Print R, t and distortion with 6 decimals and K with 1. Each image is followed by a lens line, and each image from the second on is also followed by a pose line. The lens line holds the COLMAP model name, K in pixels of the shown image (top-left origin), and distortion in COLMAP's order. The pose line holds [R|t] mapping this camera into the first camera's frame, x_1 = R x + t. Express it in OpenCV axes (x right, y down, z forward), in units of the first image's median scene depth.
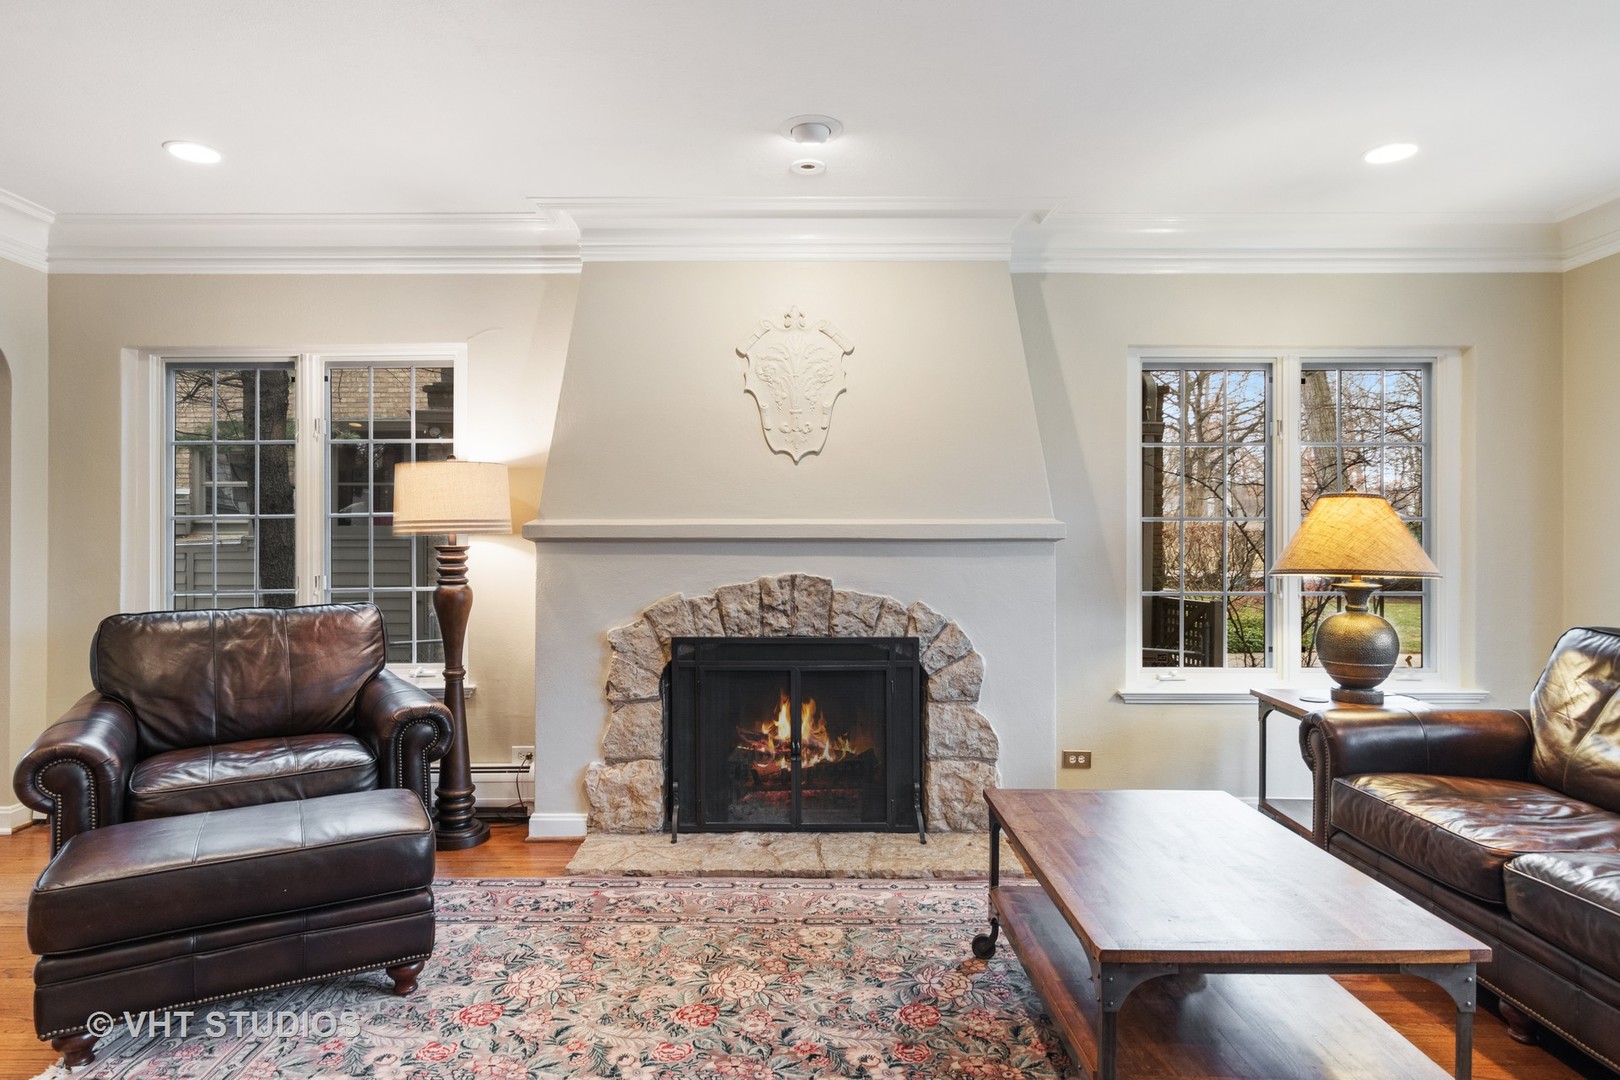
lens RADIAL K [[939.0, 0, 806.9], [0, 939.0, 534.6], [0, 0, 1]] dist [0.004772, 0.000494]
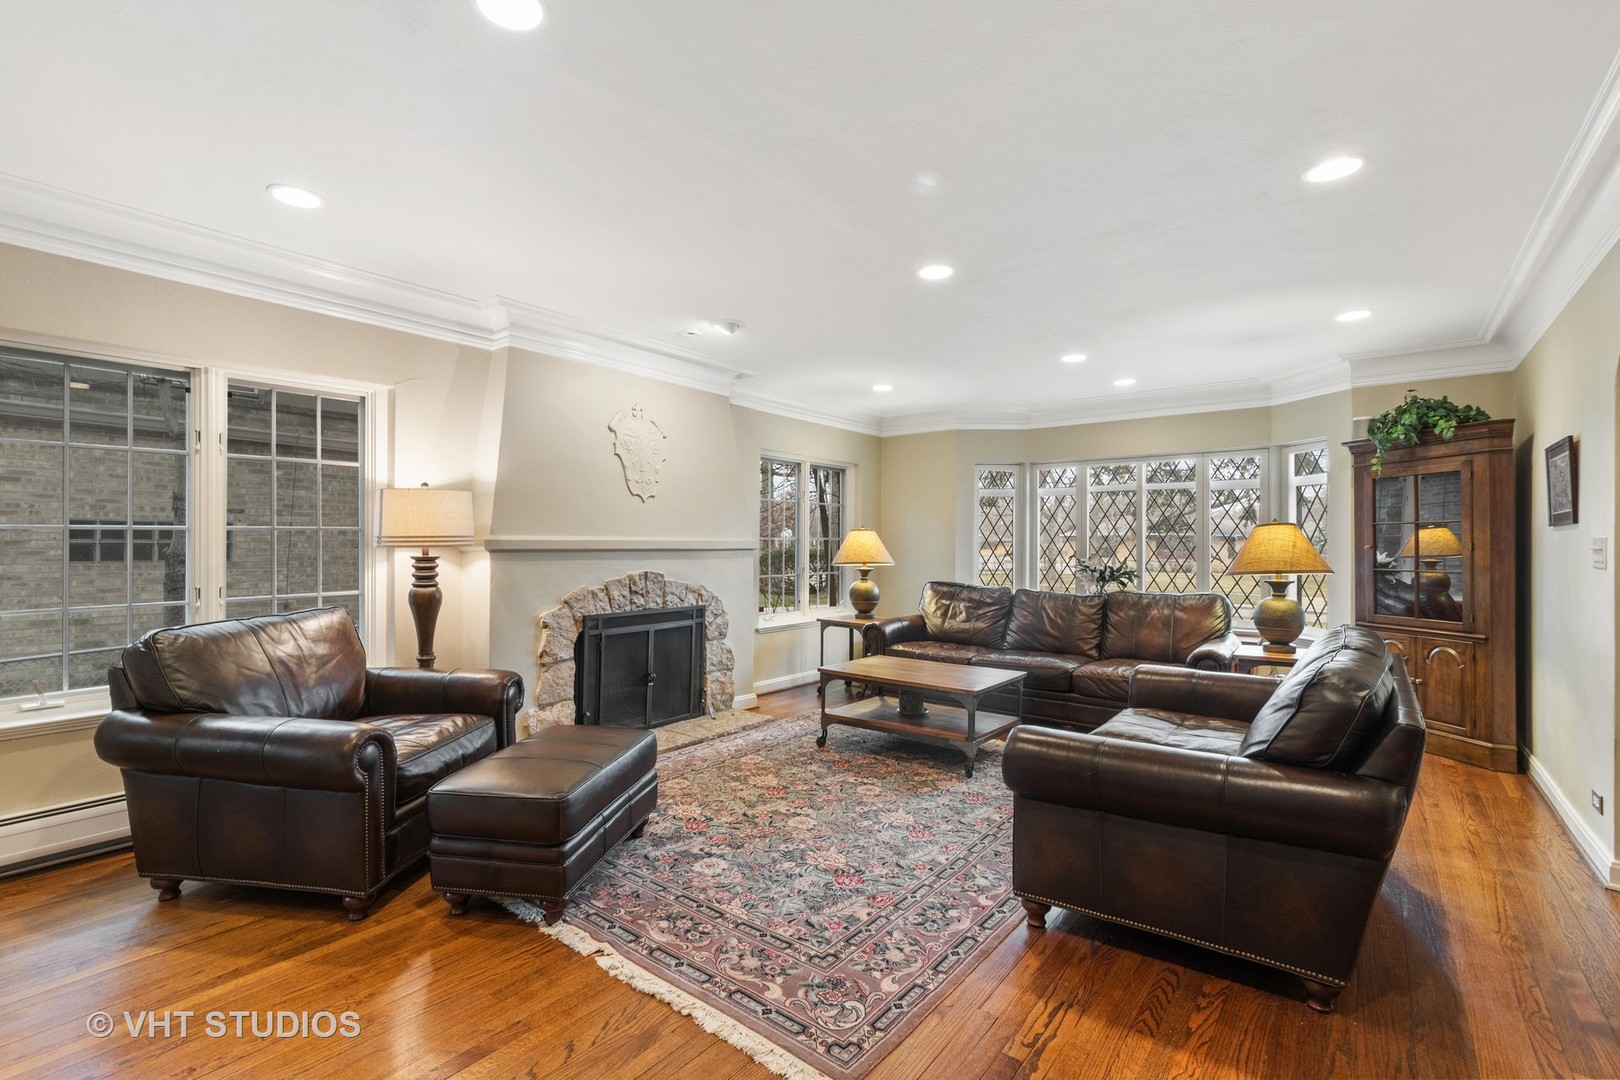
lens RADIAL K [[724.4, 0, 805.6], [0, 724.4, 545.6], [0, 0, 1]] dist [0.003056, -0.000987]
pose [[0.612238, -0.000294, 0.790673, -0.834668], [-0.005075, 0.999978, 0.004301, -0.008516], [-0.790657, -0.006646, 0.612223, 0.018127]]
